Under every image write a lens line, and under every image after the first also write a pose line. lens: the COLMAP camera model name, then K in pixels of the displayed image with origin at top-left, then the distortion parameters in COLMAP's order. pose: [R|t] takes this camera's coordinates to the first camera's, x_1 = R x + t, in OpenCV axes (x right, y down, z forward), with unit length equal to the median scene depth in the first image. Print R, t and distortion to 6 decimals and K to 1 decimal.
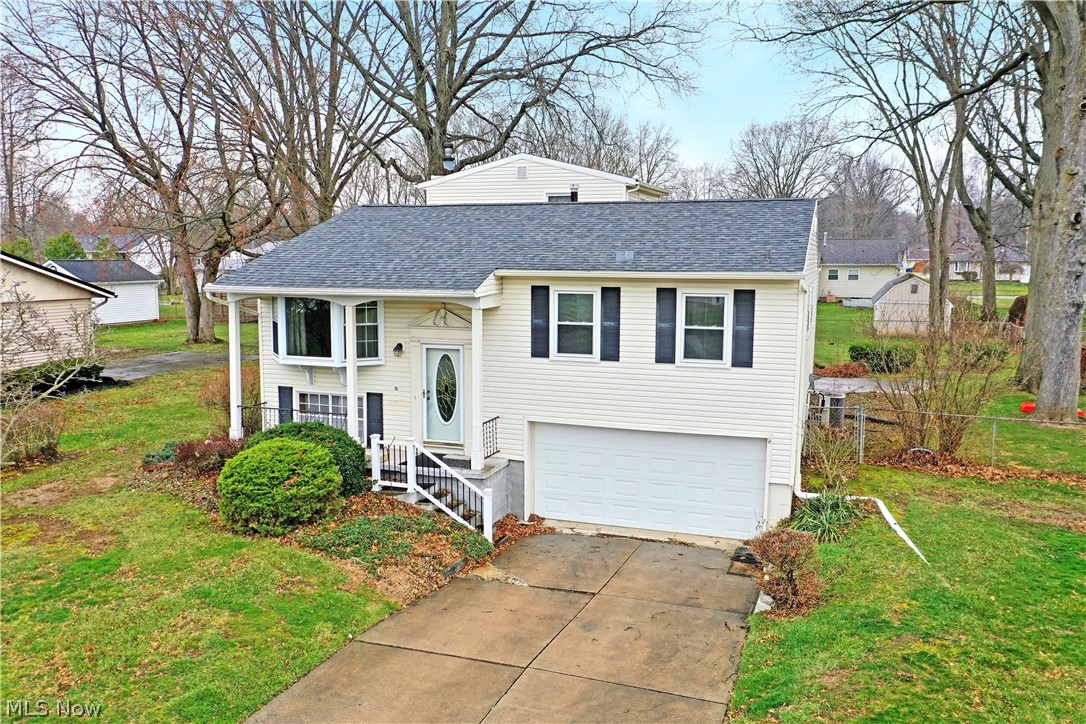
lens RADIAL K [[839.4, 0, 556.3], [0, 839.4, 358.4], [0, 0, 1]] dist [0.009050, 0.002588]
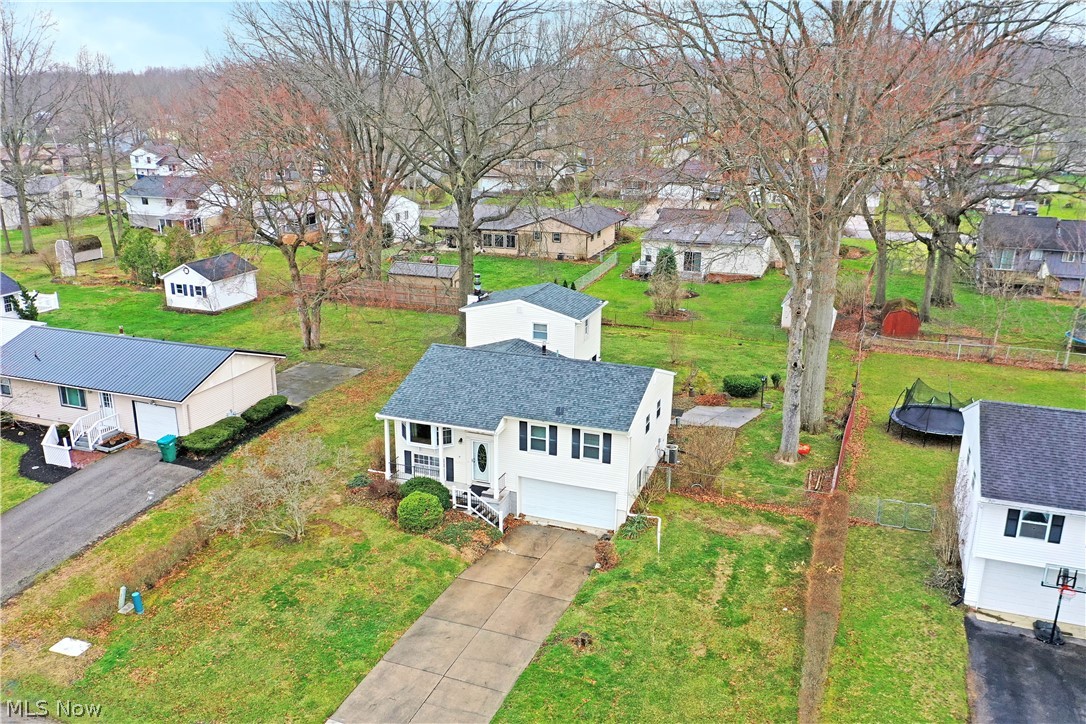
lens RADIAL K [[862.3, 0, 543.0], [0, 862.3, 362.0], [0, 0, 1]] dist [0.003212, -0.000405]
pose [[0.999423, 0.011808, -0.031861, 0.113020], [-0.006301, 0.985819, 0.167694, -0.673055], [0.033389, -0.167397, 0.985324, -1.358113]]
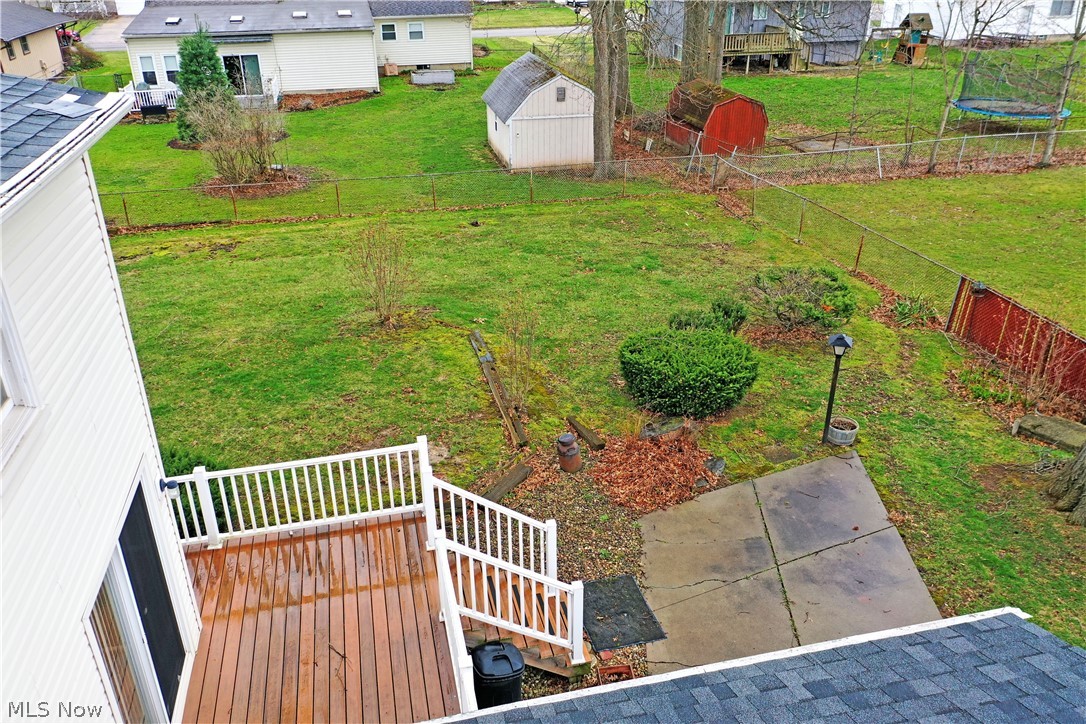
lens RADIAL K [[862.3, 0, 543.0], [0, 862.3, 362.0], [0, 0, 1]] dist [0.003212, -0.000405]
pose [[0.853231, -0.241223, 0.462394, 0.193429], [0.080445, 0.936867, 0.340307, -0.369586], [-0.515291, -0.253163, 0.818769, 1.331454]]
